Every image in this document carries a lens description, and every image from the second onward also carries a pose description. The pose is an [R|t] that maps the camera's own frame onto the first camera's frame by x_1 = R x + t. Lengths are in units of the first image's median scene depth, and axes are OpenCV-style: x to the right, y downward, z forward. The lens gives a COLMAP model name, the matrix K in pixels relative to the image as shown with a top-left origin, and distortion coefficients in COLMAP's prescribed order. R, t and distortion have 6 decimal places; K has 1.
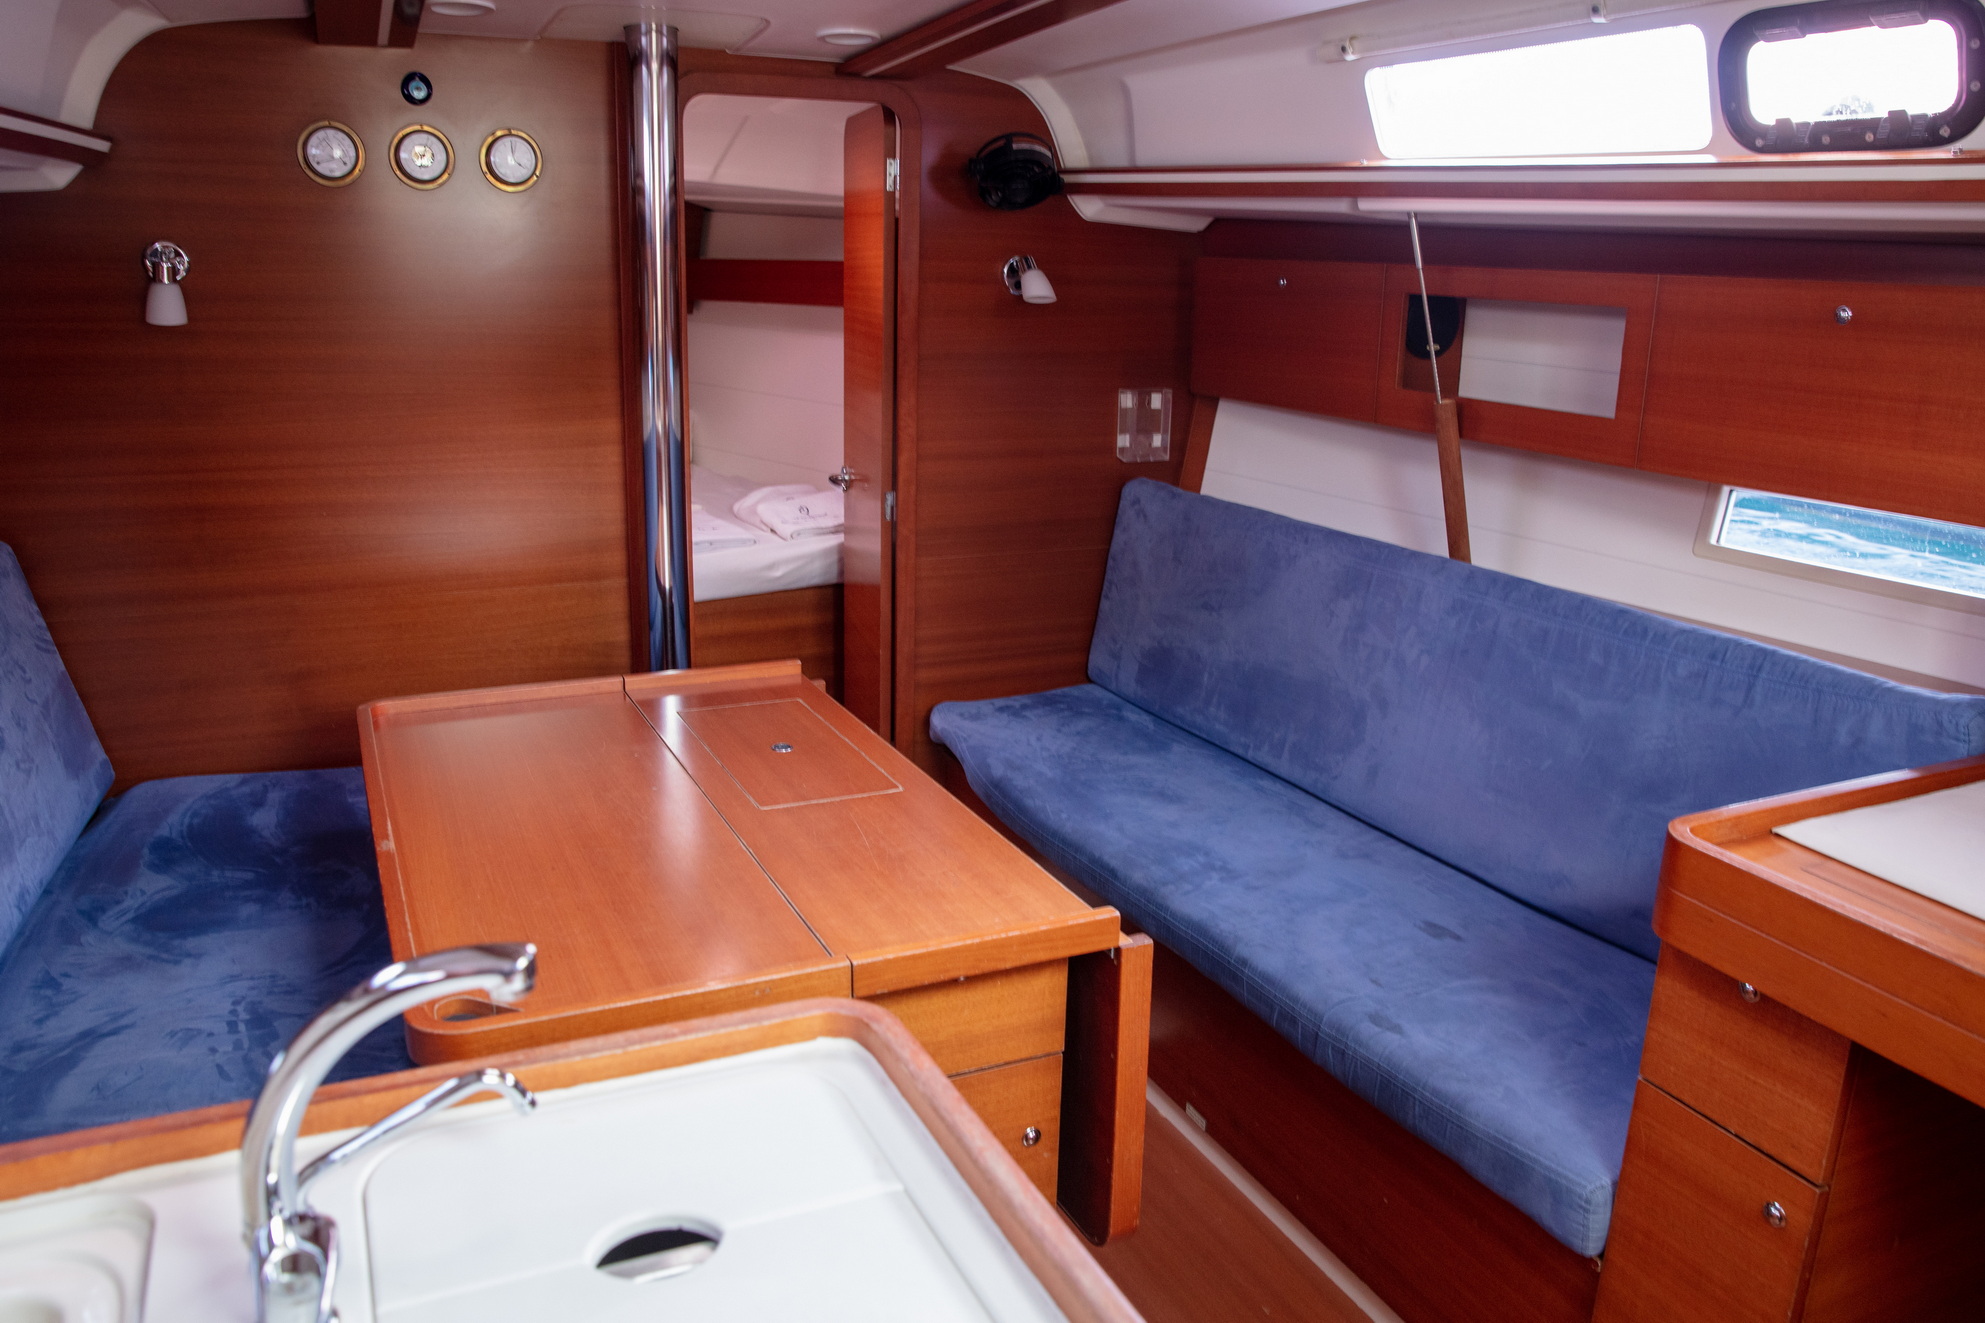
lens RADIAL K [[1476.3, 0, 1006.3], [0, 1476.3, 654.5], [0, 0, 1]] dist [-0.094593, 0.078635]
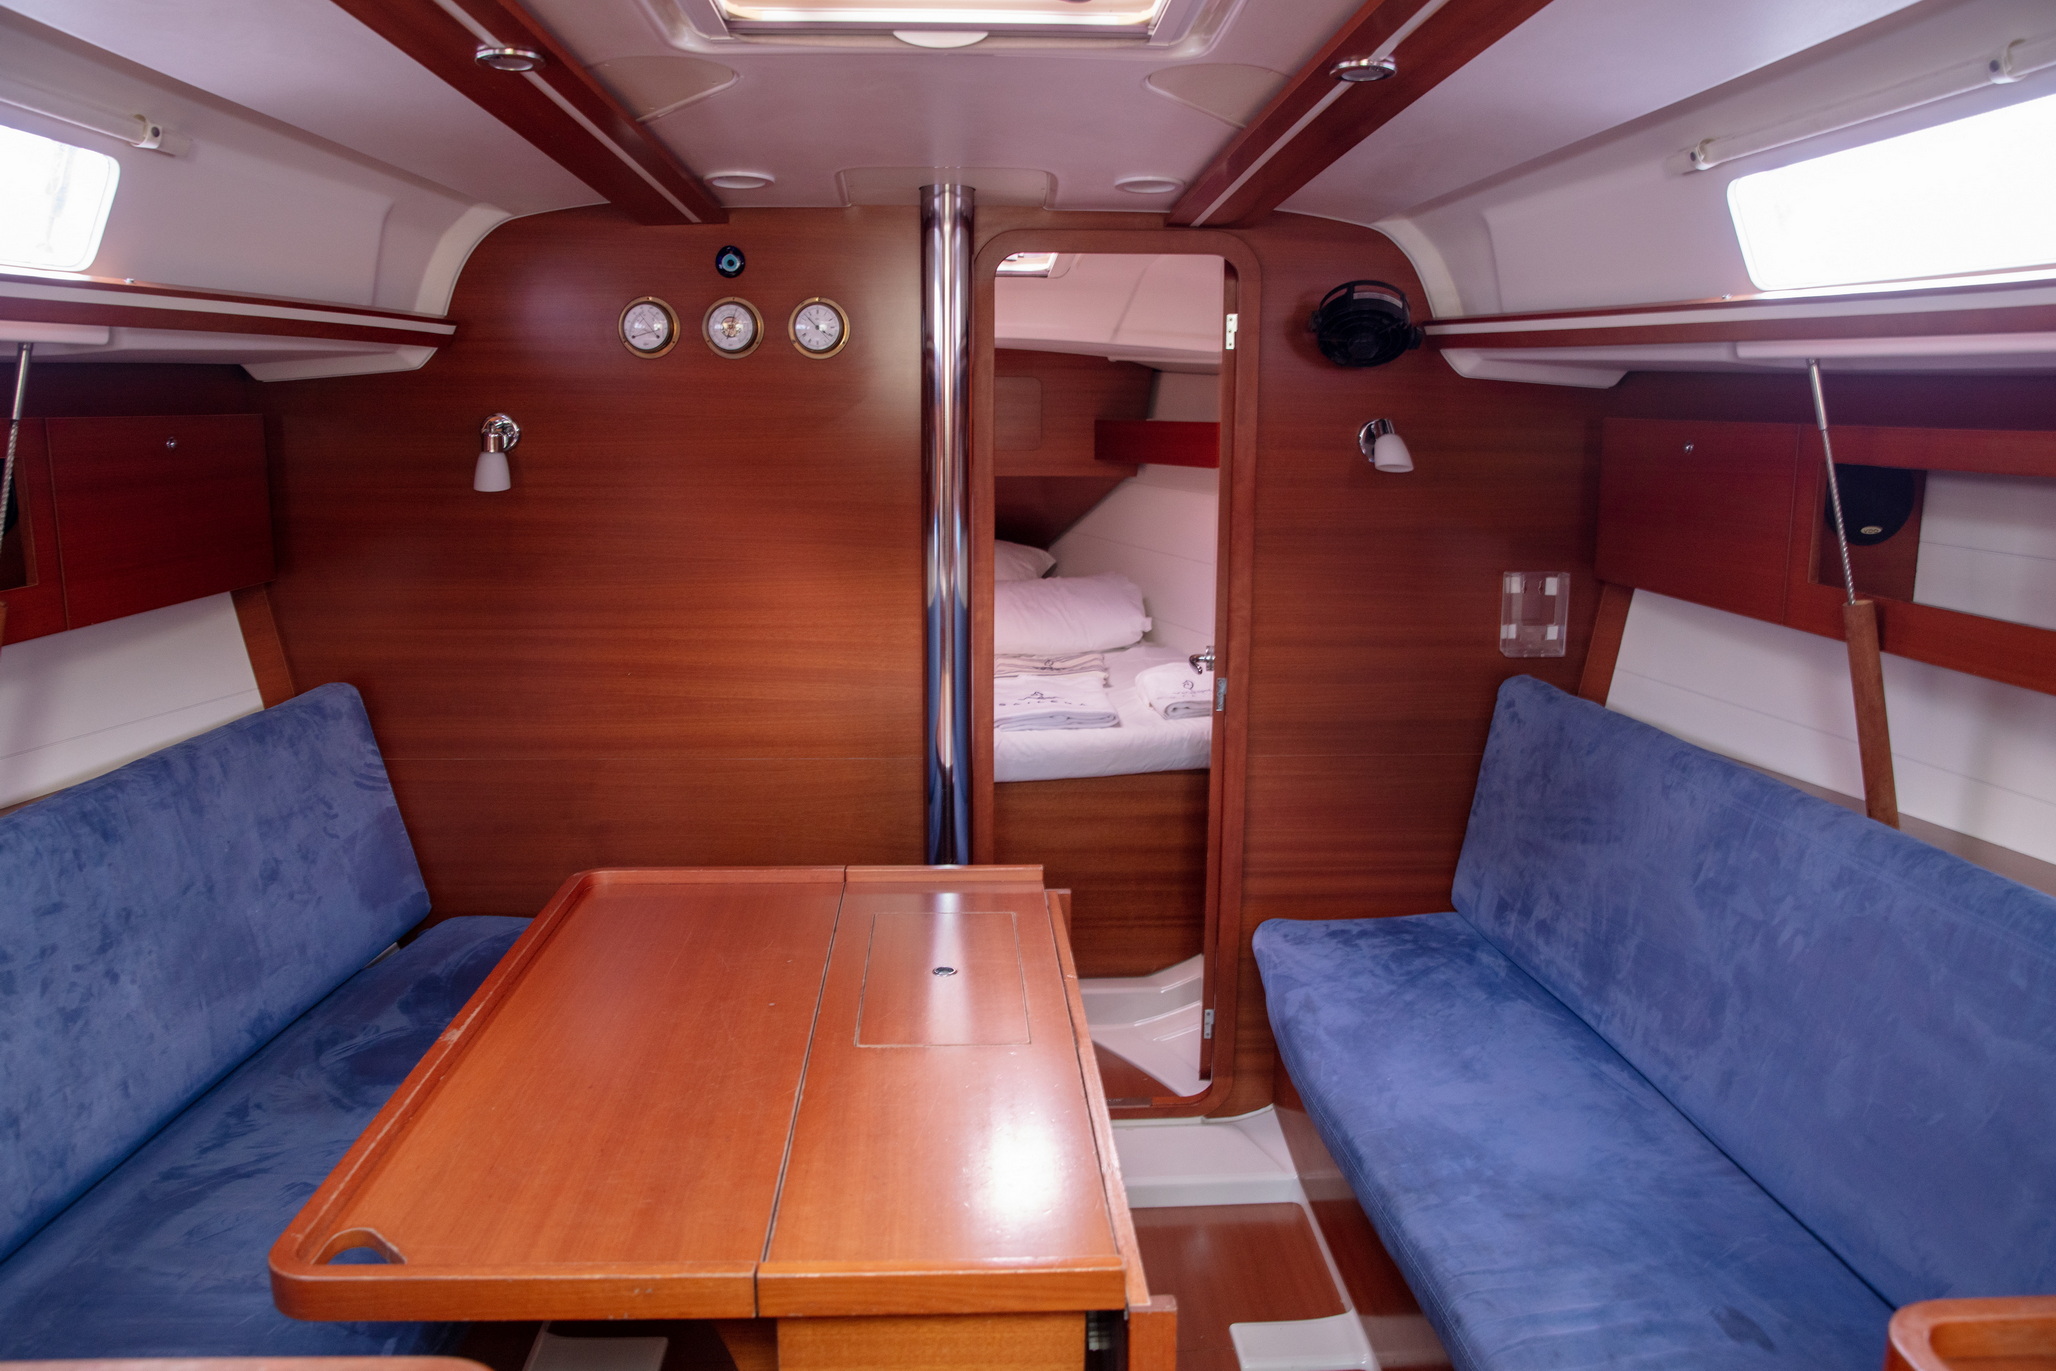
lens RADIAL K [[1484.4, 0, 1044.7], [0, 1484.4, 687.9], [0, 0, 1]] dist [-0.091658, 0.084545]
pose [[0.927134, 0.052955, -0.370968, 0.196186], [-0.083347, 0.994308, -0.066367, -0.044596], [0.365342, 0.092451, 0.926271, 0.153037]]
